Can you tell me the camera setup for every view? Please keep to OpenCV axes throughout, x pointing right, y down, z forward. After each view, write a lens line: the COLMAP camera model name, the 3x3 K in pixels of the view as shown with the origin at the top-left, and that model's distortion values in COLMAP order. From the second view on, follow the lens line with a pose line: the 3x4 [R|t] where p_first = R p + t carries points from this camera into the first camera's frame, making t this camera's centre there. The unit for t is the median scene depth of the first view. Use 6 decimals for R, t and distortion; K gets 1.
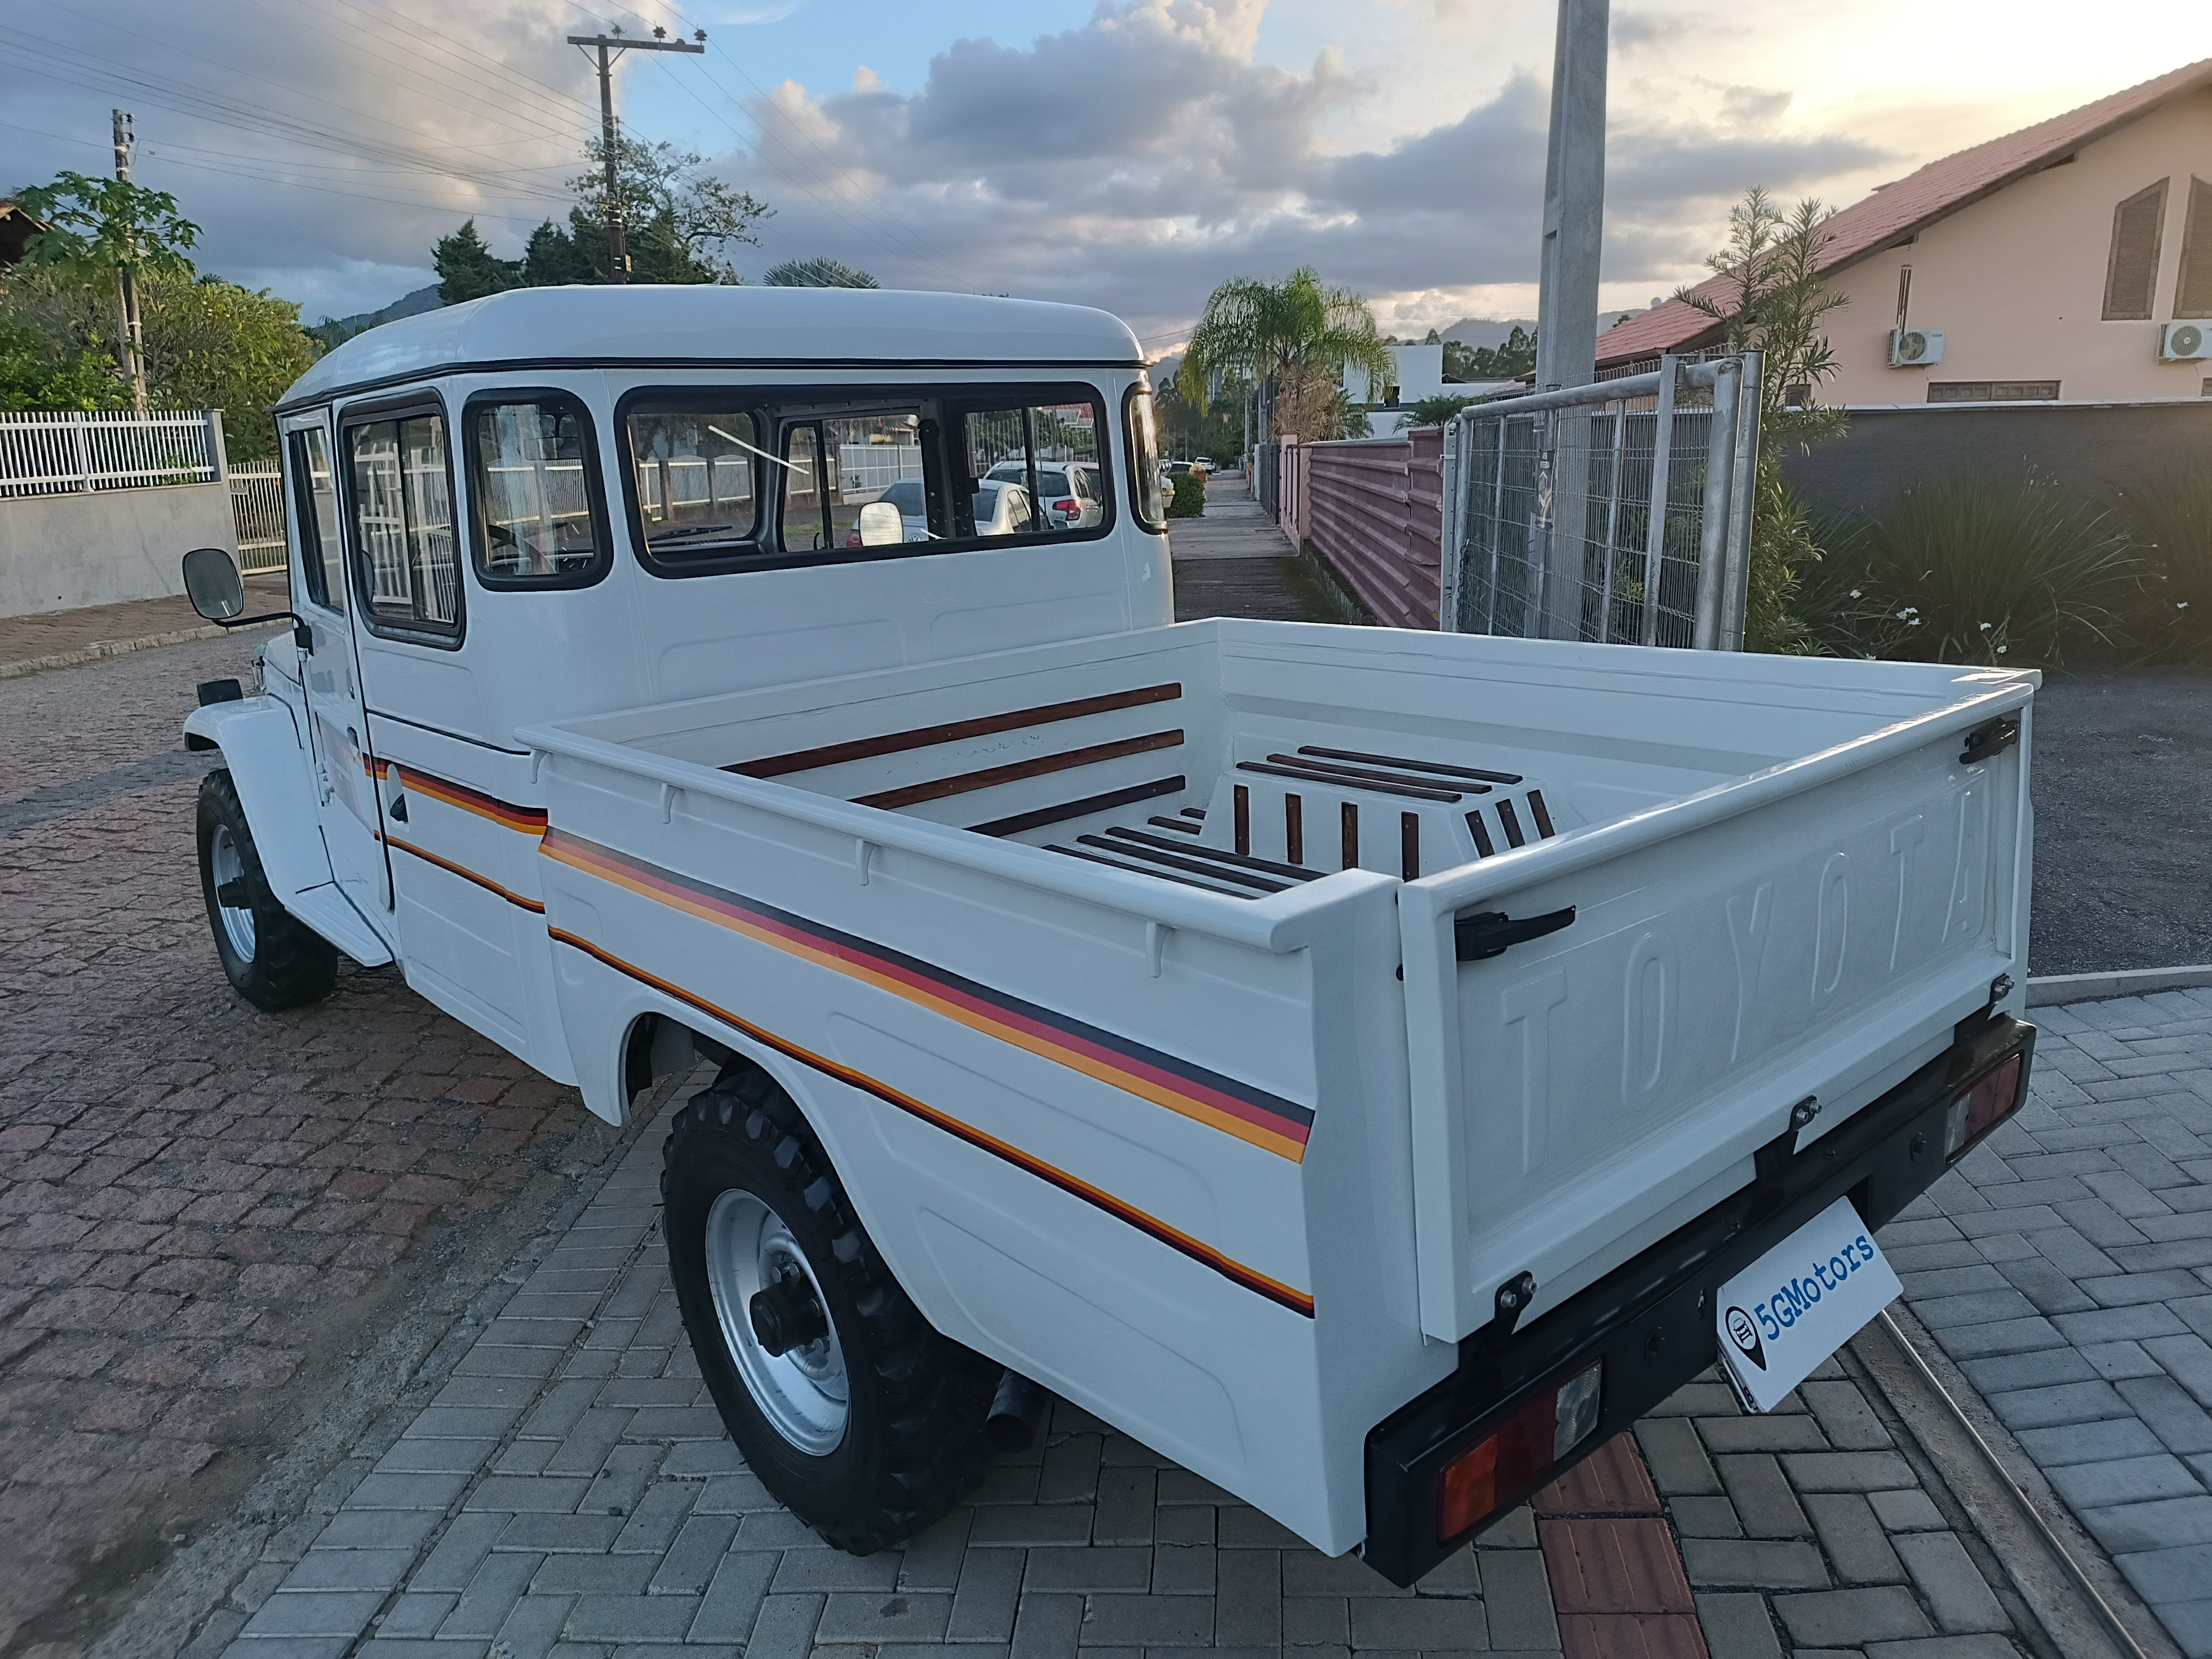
lens RADIAL K [[1587.4, 0, 1113.6], [0, 1587.4, 826.4], [0, 0, 1]] dist [0.015410, -0.009089]
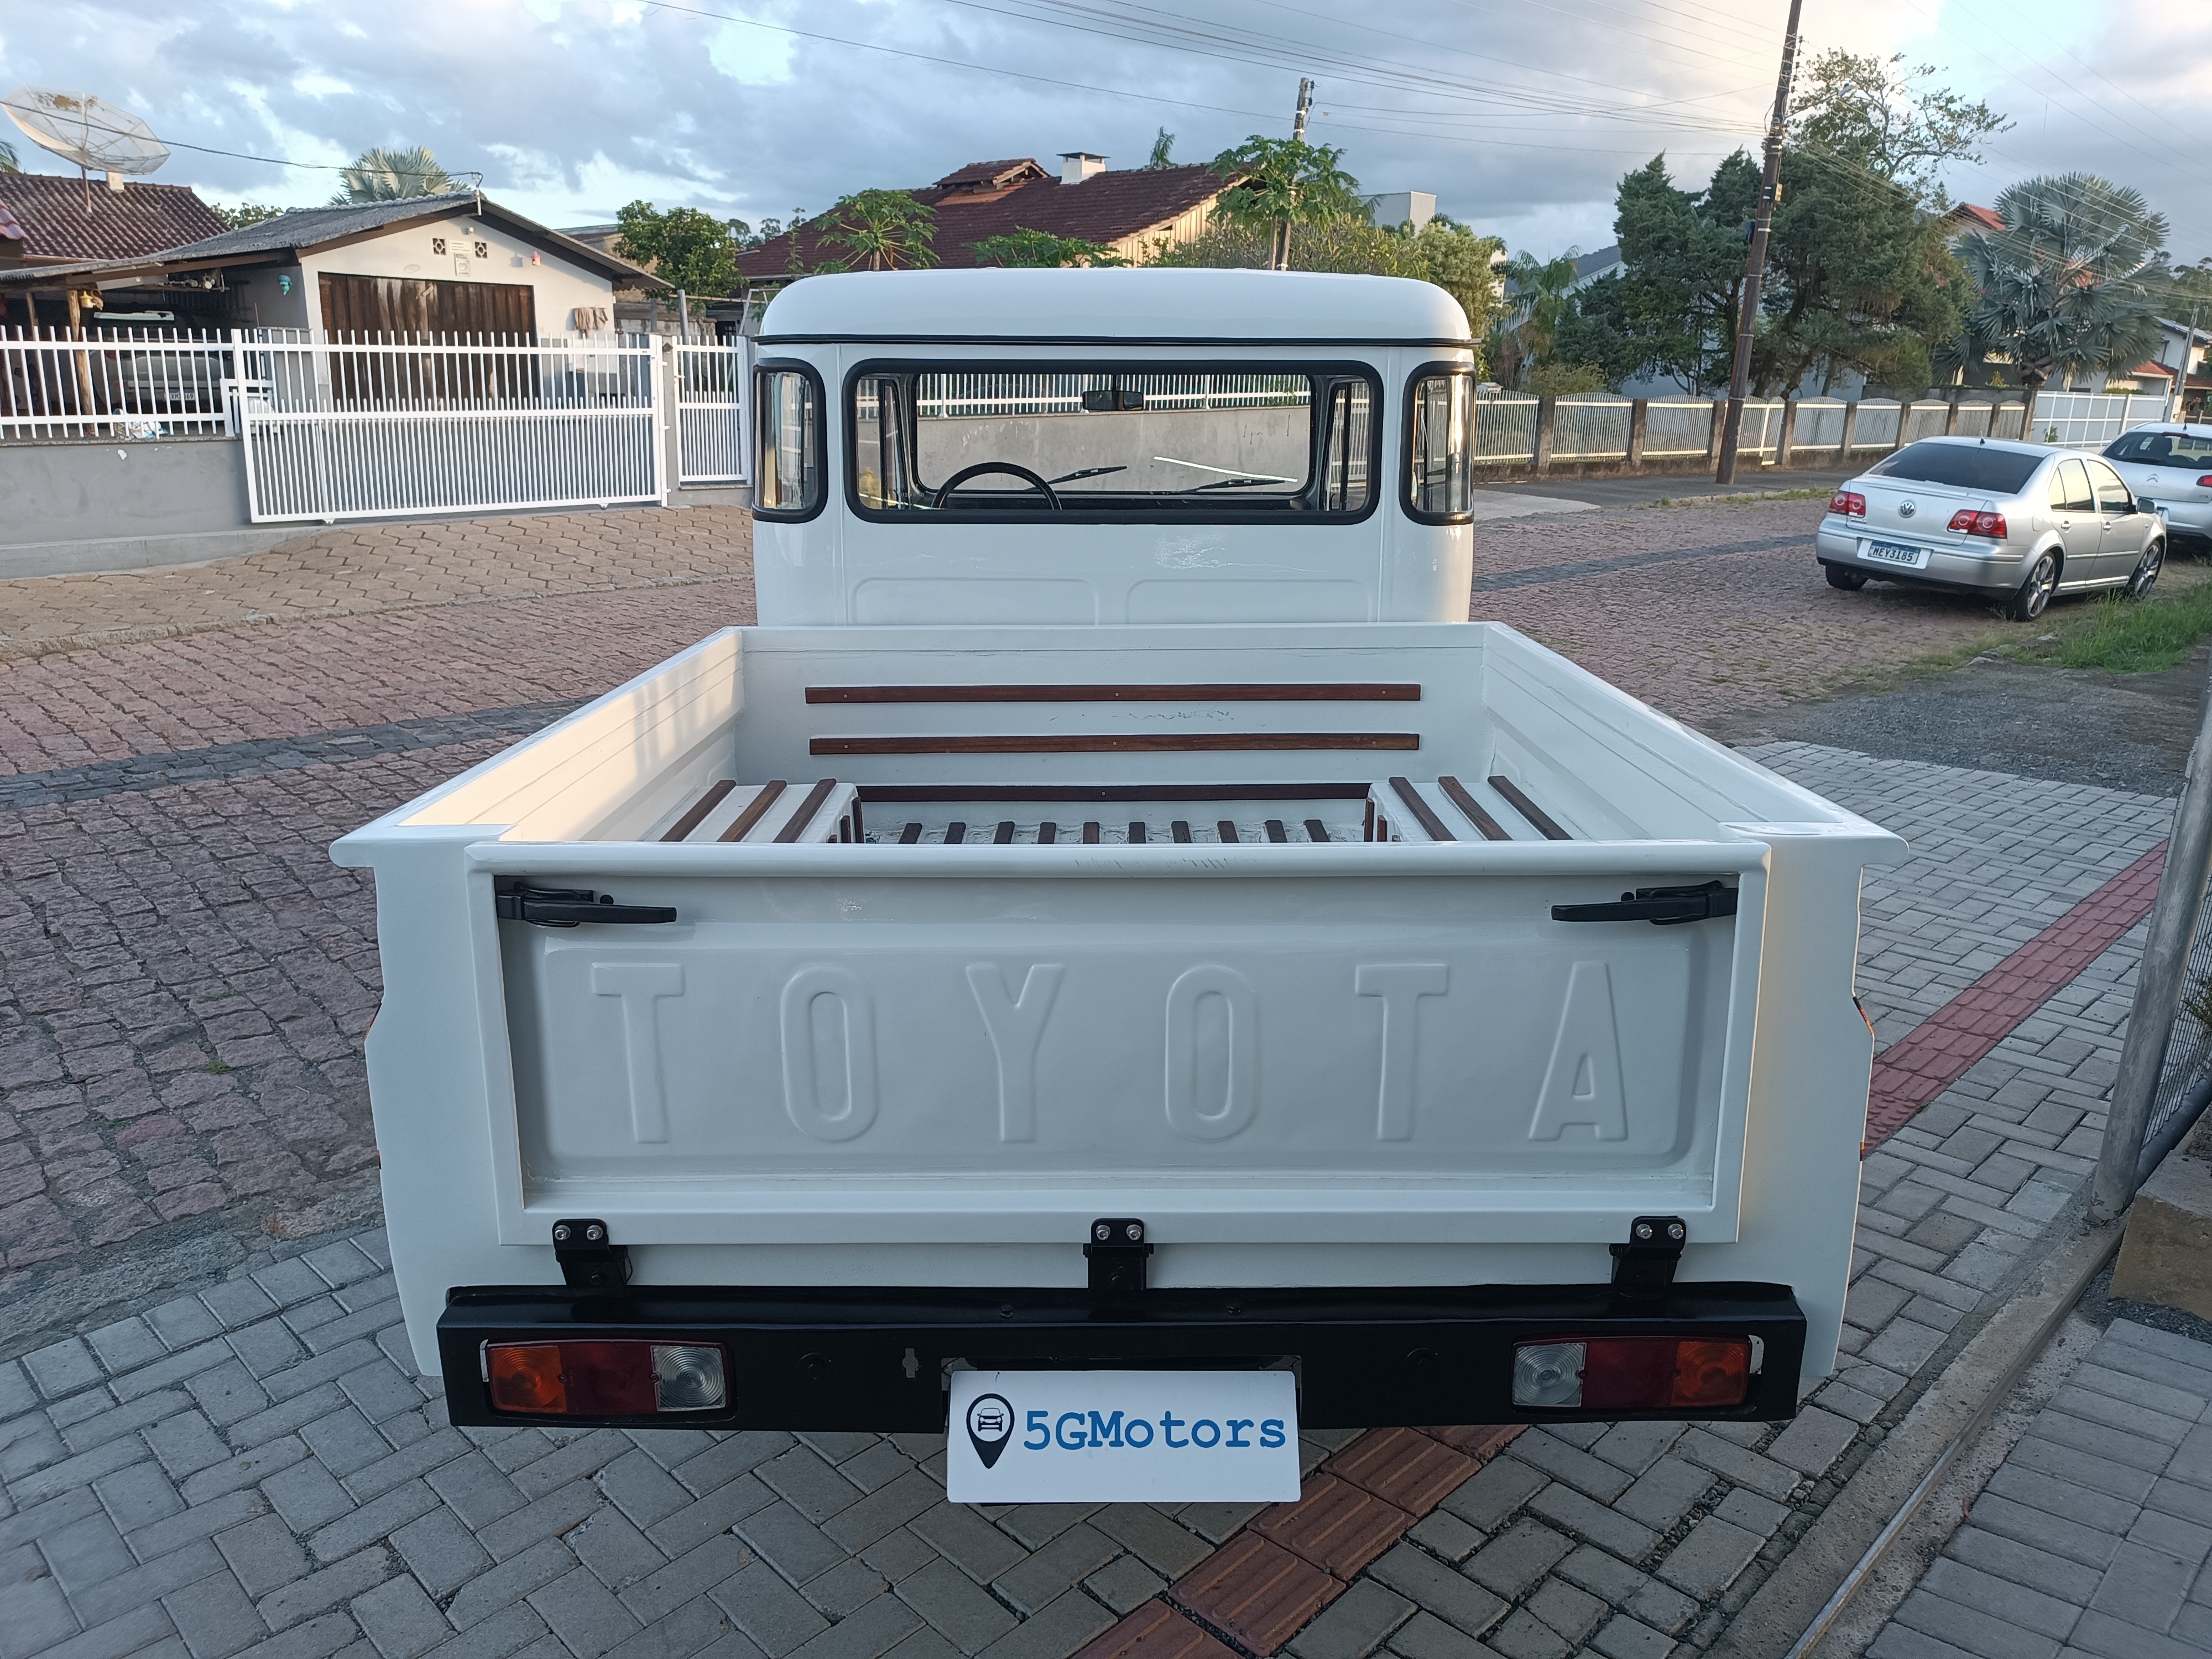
lens RADIAL K [[1587.4, 0, 1105.8], [0, 1587.4, 828.1], [0, 0, 1]] dist [0.015410, -0.009089]
pose [[0.752792, 0.215034, -0.622146, 0.432718], [-0.189265, 0.975935, 0.108306, -0.064149], [0.630463, 0.036219, 0.775374, 0.134813]]
